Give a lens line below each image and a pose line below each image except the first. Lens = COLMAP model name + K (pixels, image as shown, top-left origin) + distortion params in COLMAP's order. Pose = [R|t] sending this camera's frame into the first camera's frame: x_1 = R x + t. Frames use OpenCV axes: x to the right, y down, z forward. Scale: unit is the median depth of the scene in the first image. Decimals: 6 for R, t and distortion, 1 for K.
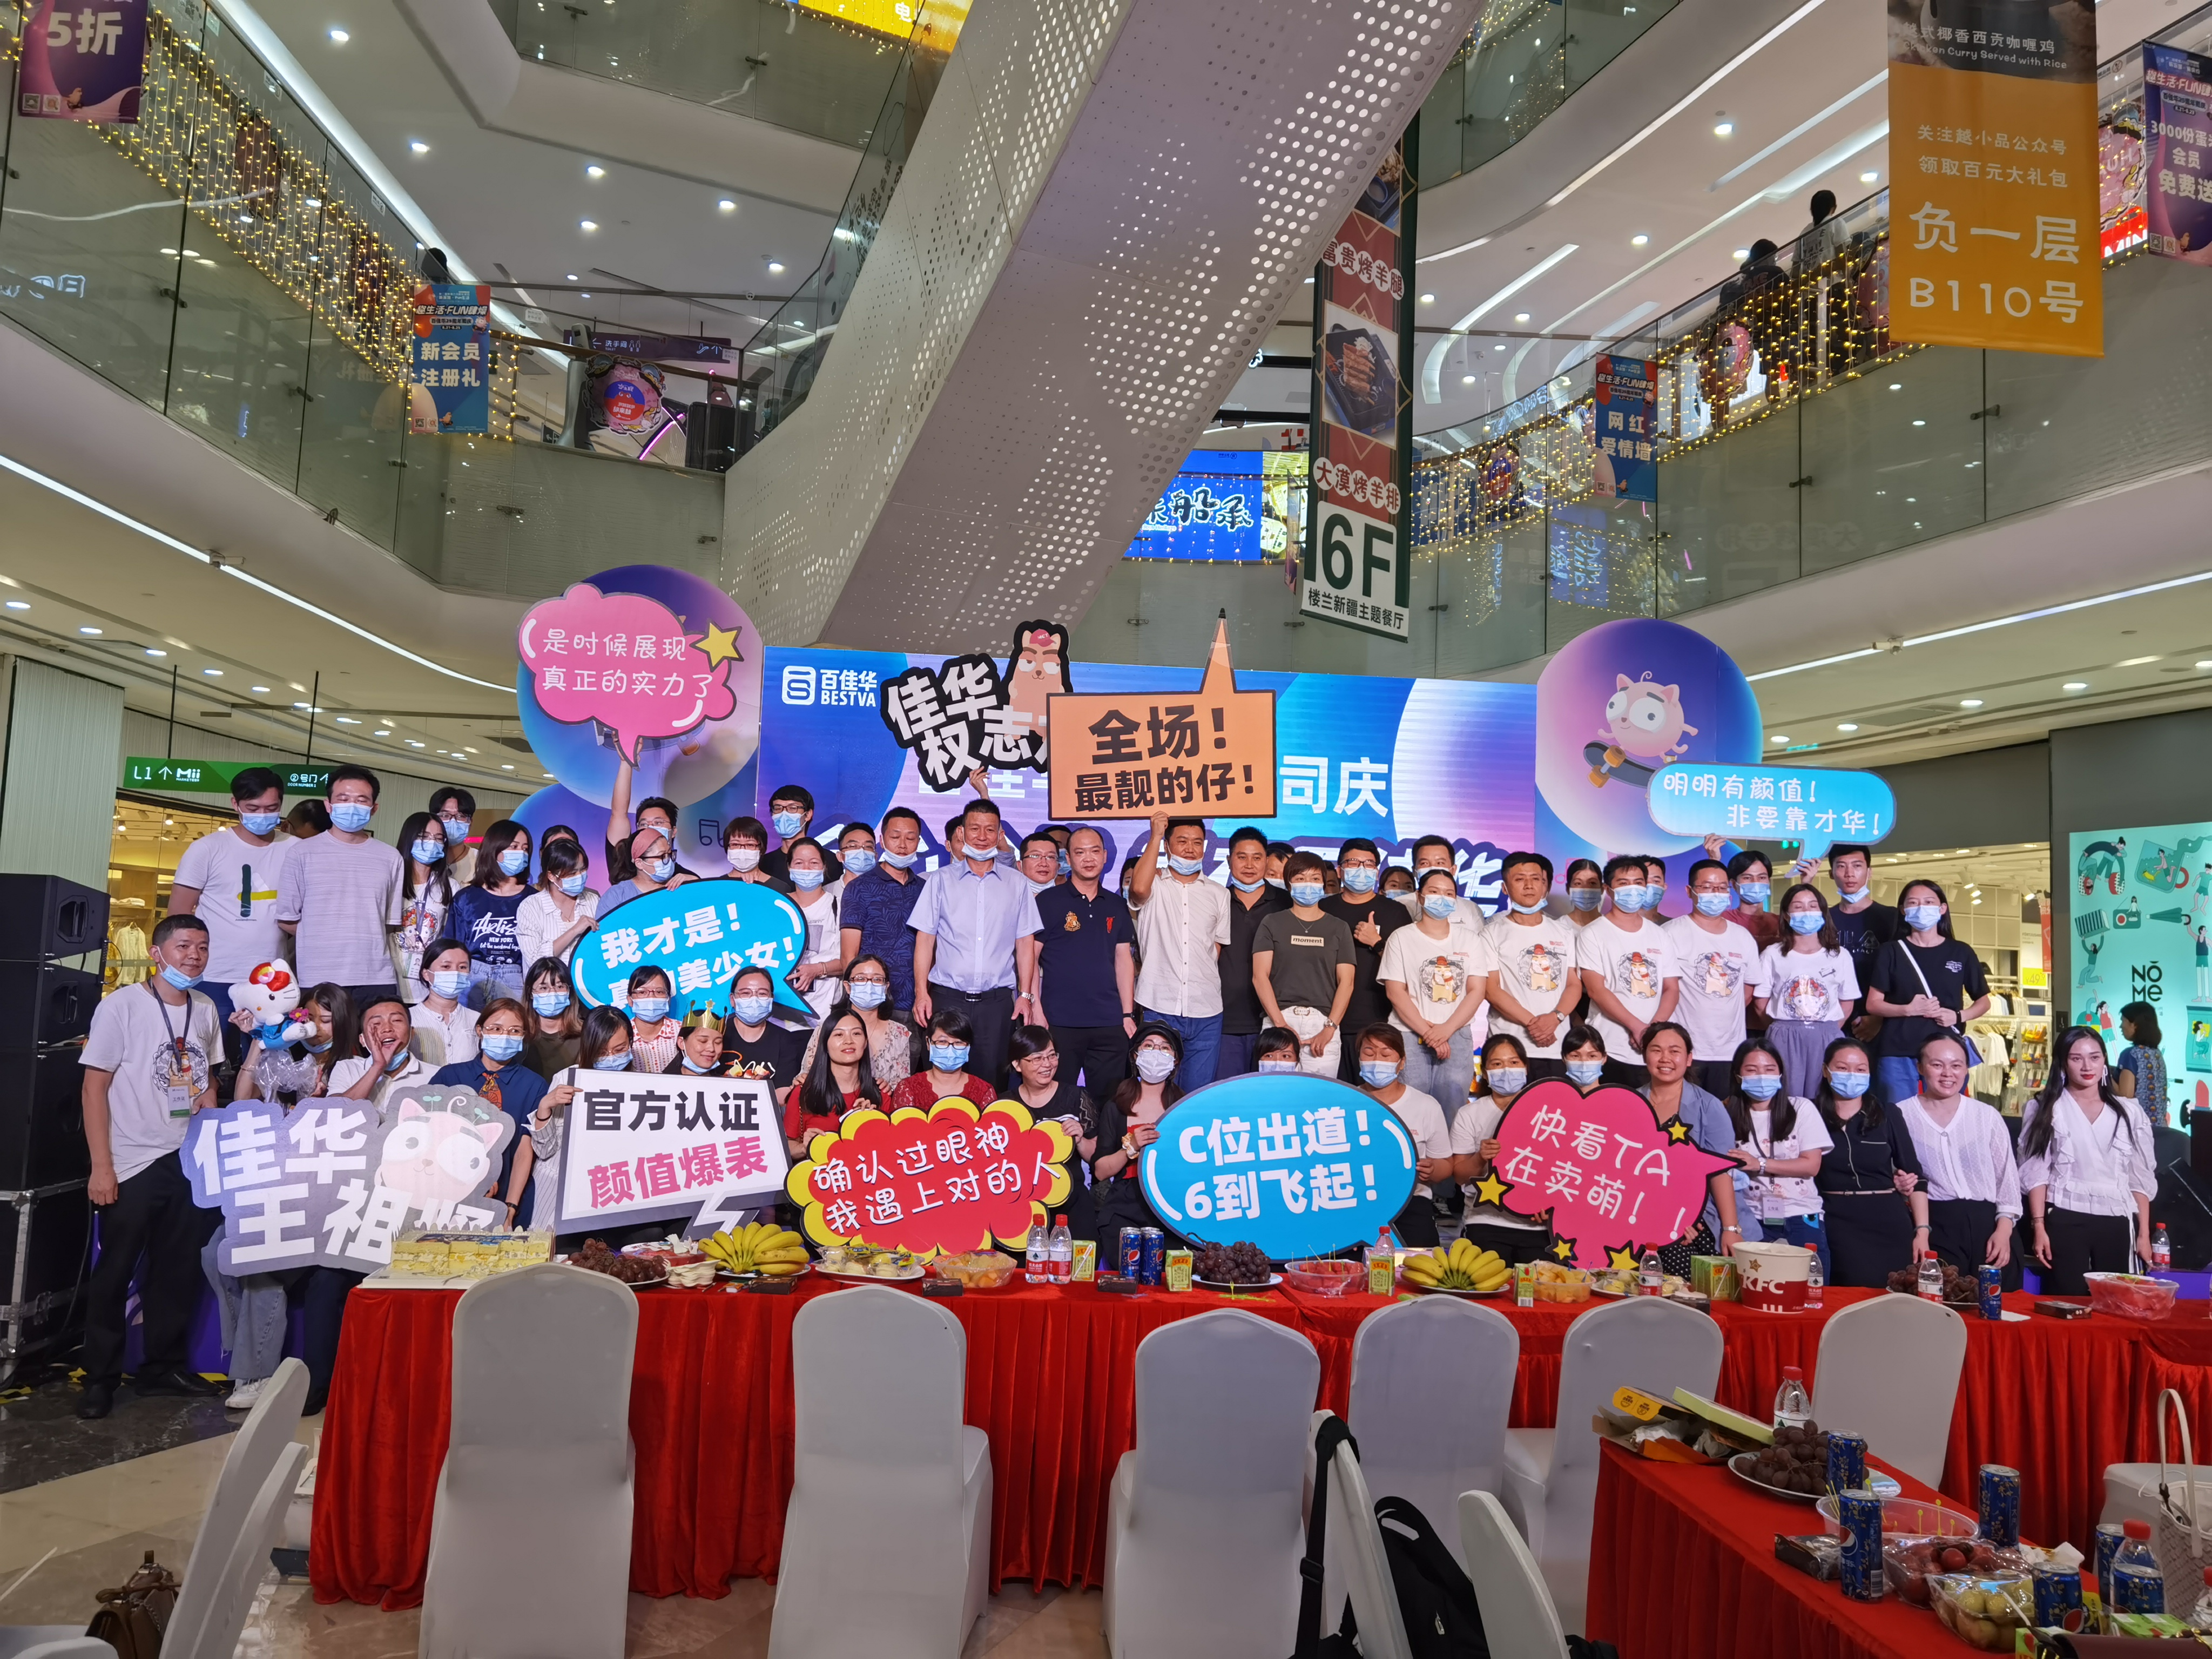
lens RADIAL K [[1671.1, 0, 1134.6], [0, 1671.1, 818.3], [0, 0, 1]] dist [0.025194, -0.006766]
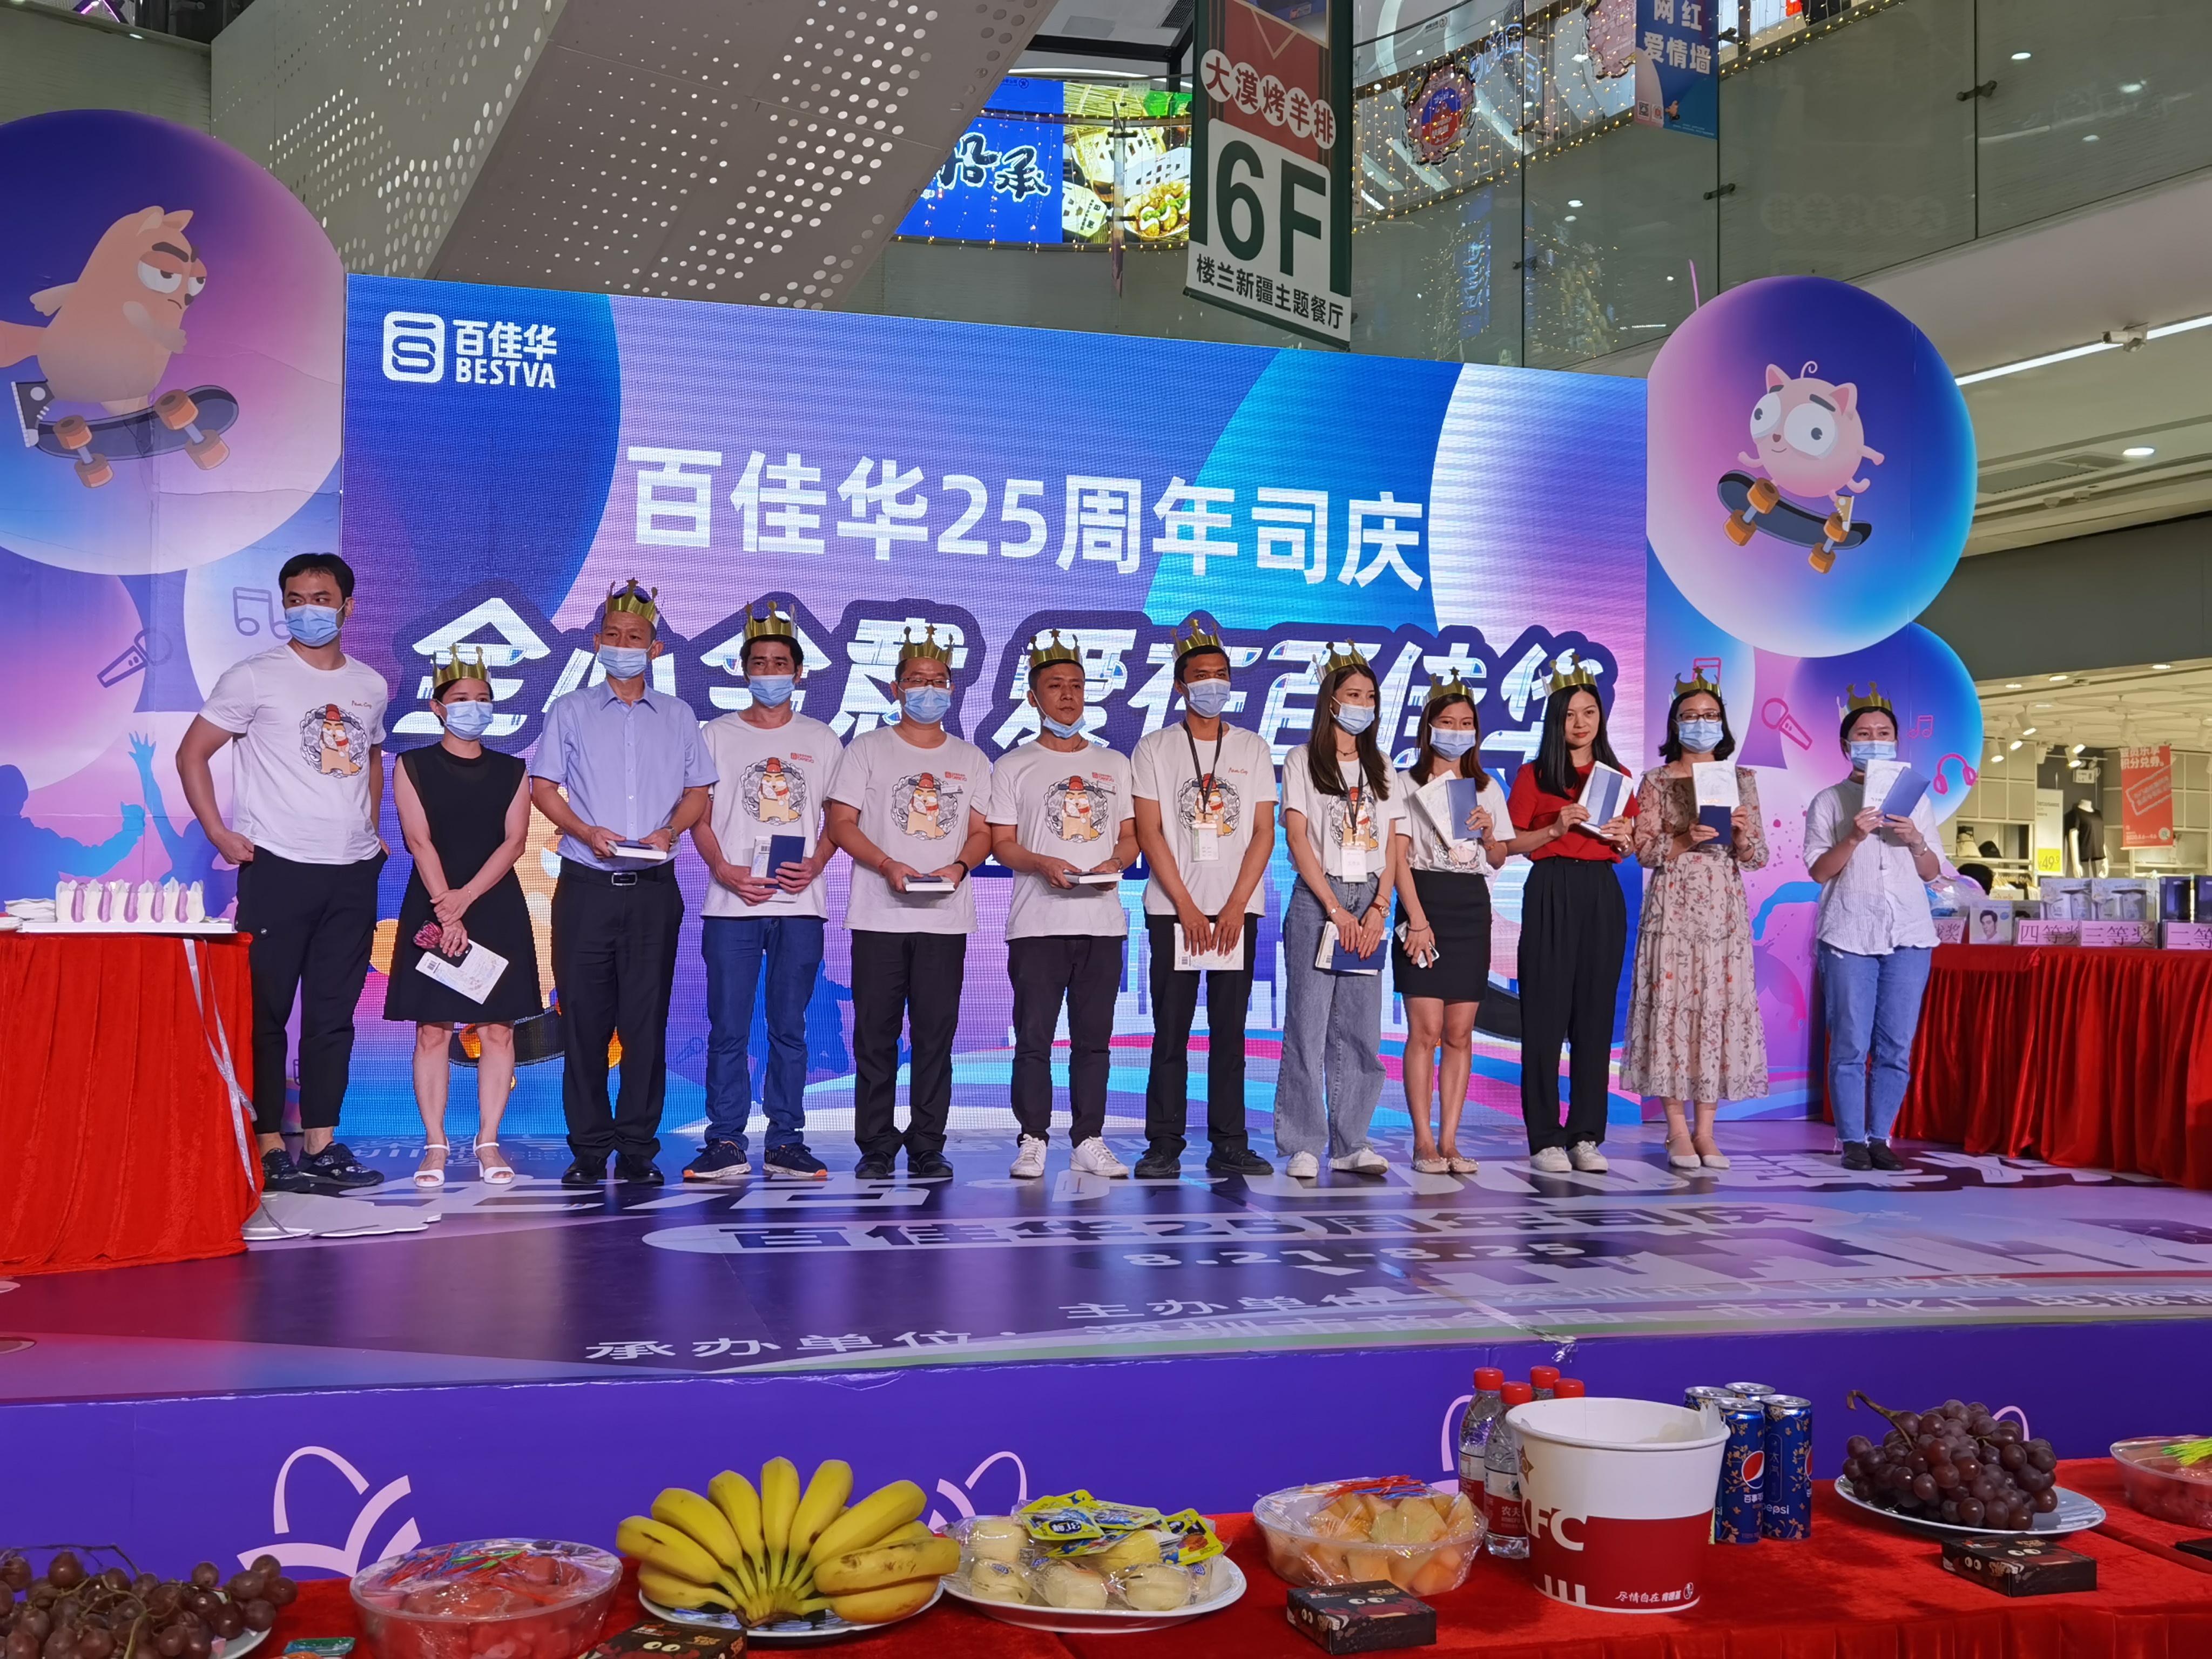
lens RADIAL K [[2178.7, 0, 1125.3], [0, 2178.7, 836.1], [0, 0, 1]] dist [0.000047, 0.000000]
pose [[0.983872, -0.017379, 0.178026, -0.087121], [0.005710, 0.997813, 0.065854, 0.031575], [-0.178781, -0.063776, 0.981820, 0.207525]]
